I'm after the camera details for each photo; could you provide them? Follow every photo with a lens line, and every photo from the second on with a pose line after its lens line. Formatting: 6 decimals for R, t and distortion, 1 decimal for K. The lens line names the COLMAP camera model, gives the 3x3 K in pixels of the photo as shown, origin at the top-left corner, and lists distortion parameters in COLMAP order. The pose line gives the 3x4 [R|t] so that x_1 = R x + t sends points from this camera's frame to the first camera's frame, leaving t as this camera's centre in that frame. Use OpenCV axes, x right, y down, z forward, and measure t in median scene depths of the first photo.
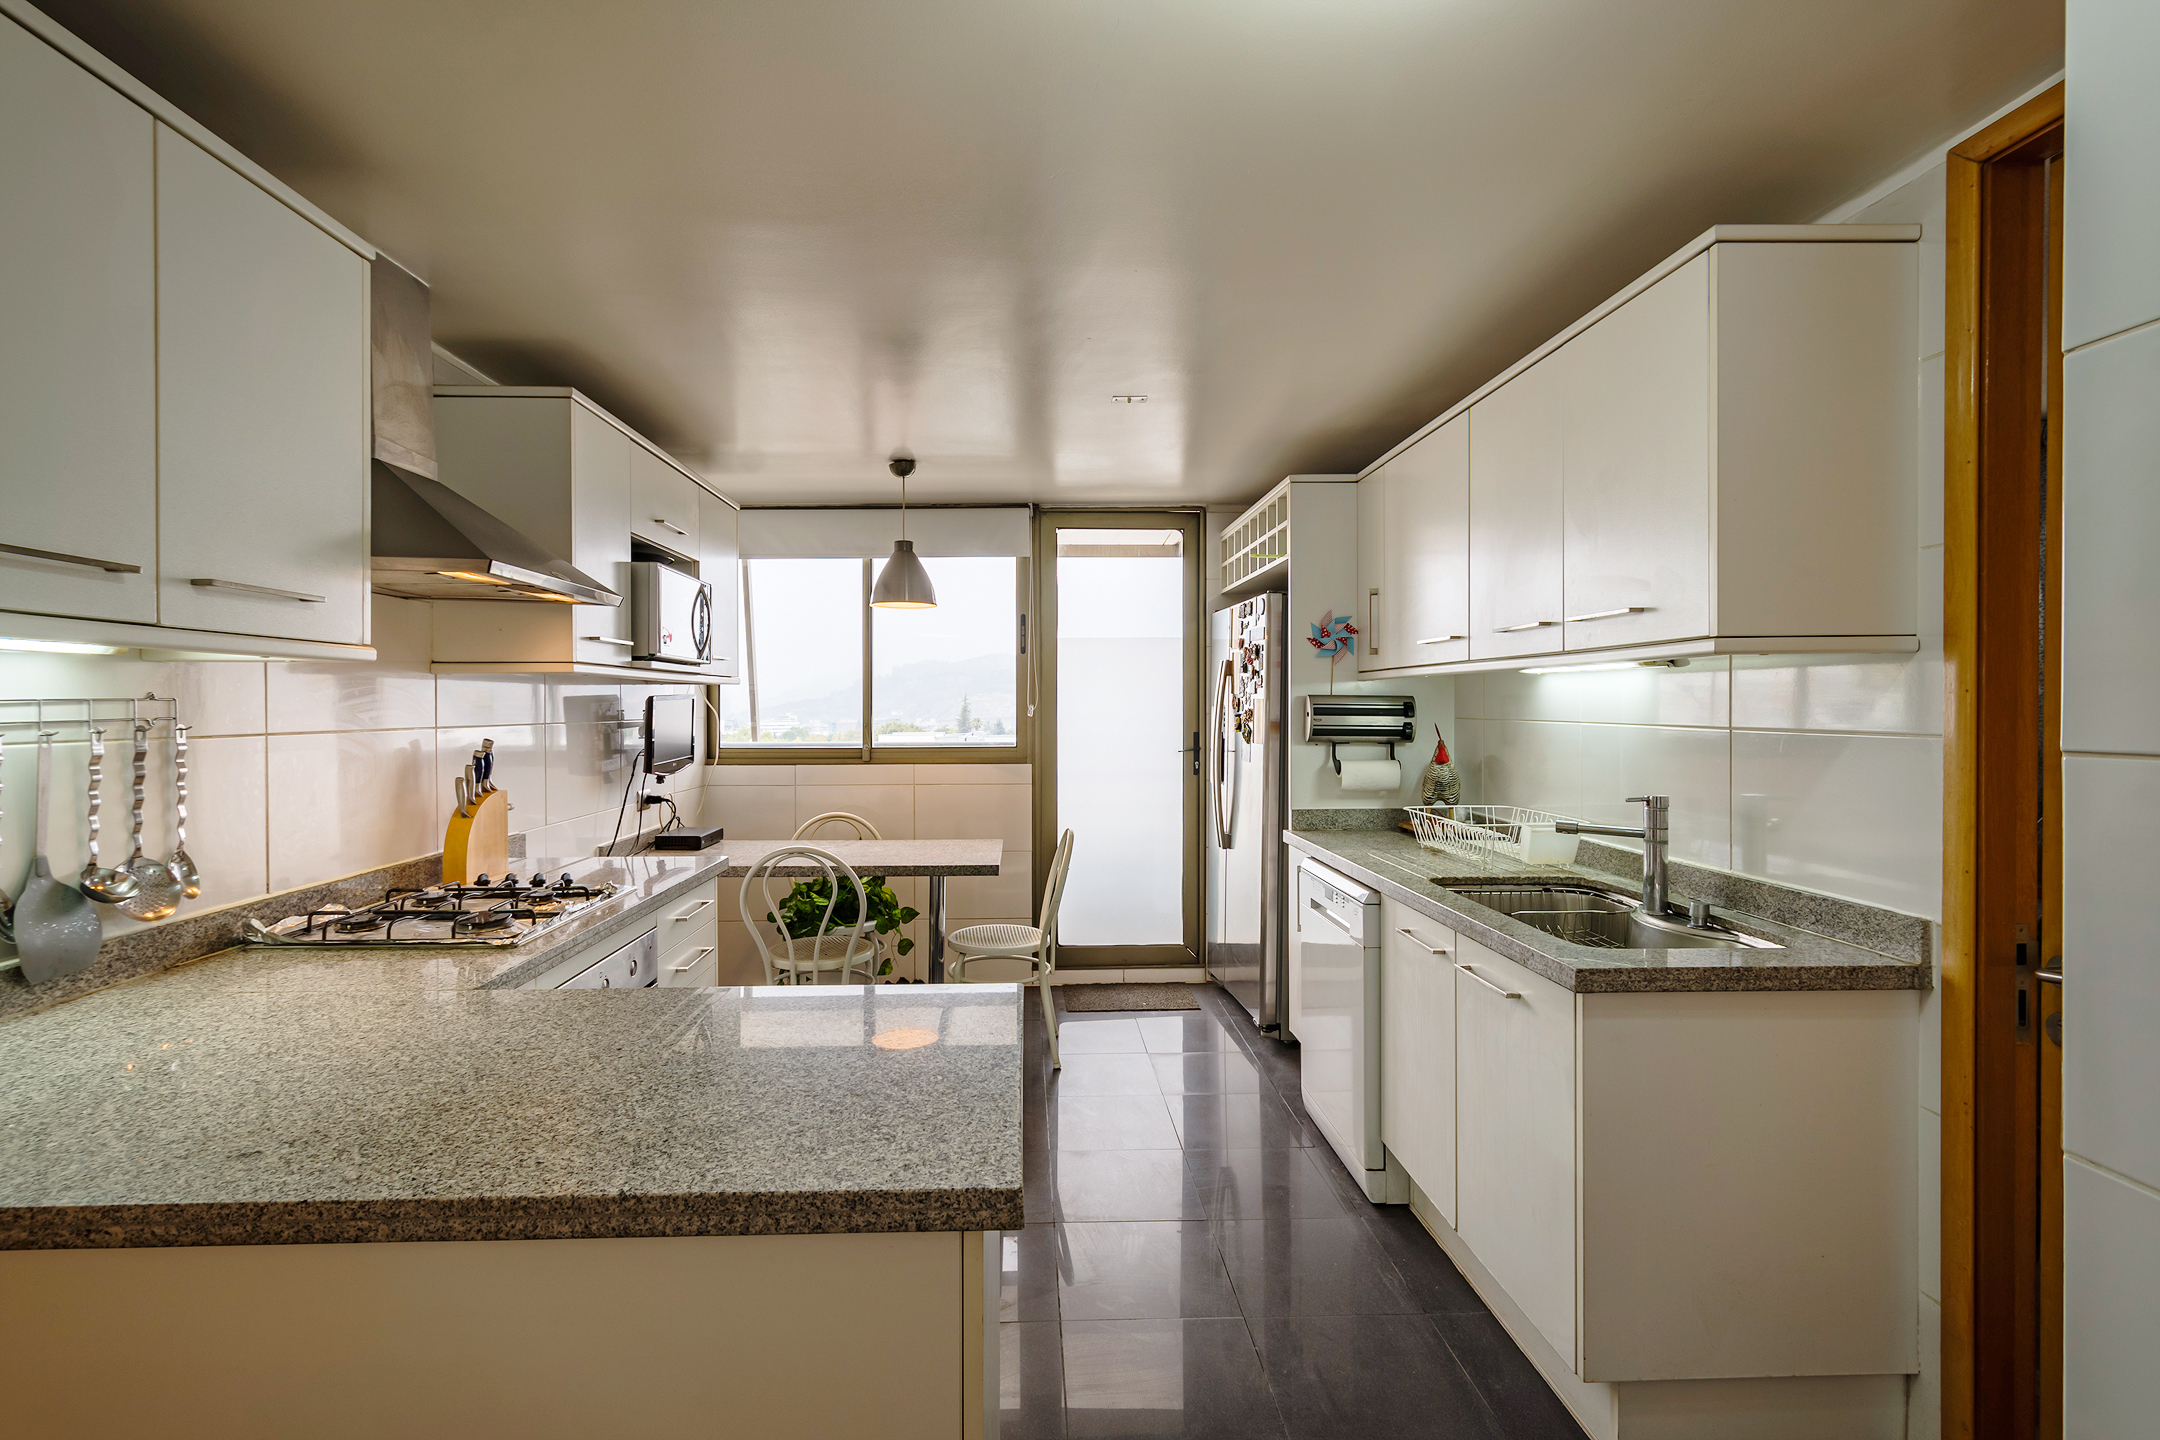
lens RADIAL K [[949.6, 0, 1070.8], [0, 949.6, 711.7], [0, 0, 1]] dist [0.002798, -0.000001]
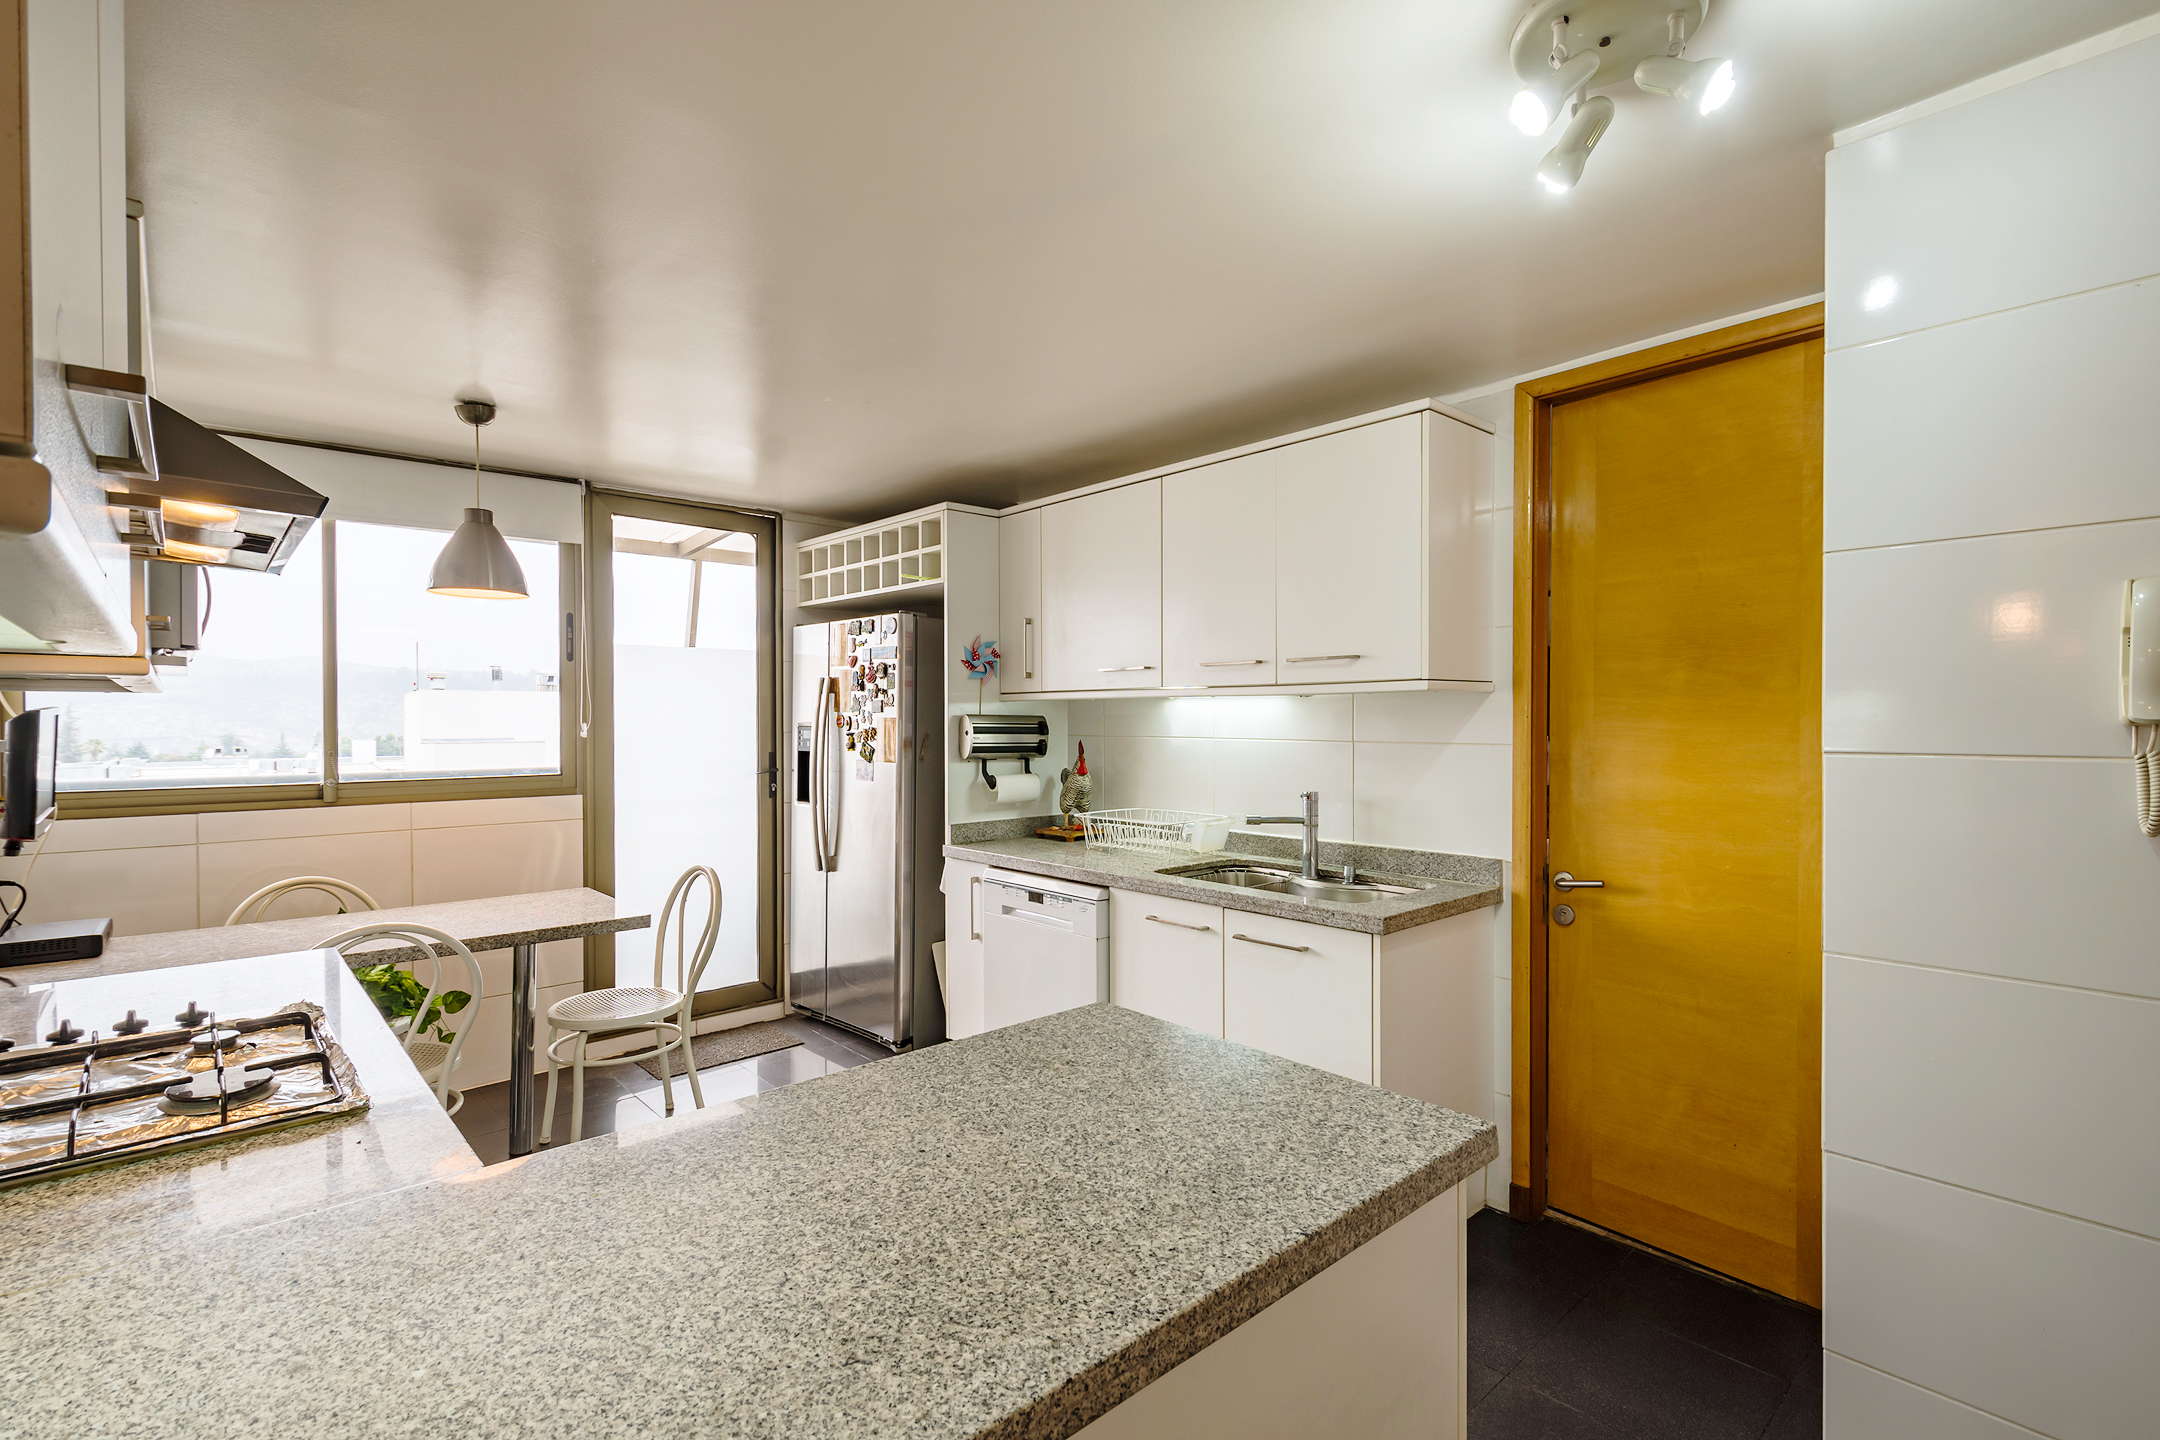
lens RADIAL K [[964.4, 0, 1076.1], [0, 964.4, 731.9], [0, 0, 1]] dist [0.003693, 0.000142]
pose [[0.766845, -0.006686, 0.641798, -0.336786], [0.003760, 0.999975, 0.005925, -0.004109], [-0.641821, -0.002131, 0.766851, 0.102988]]
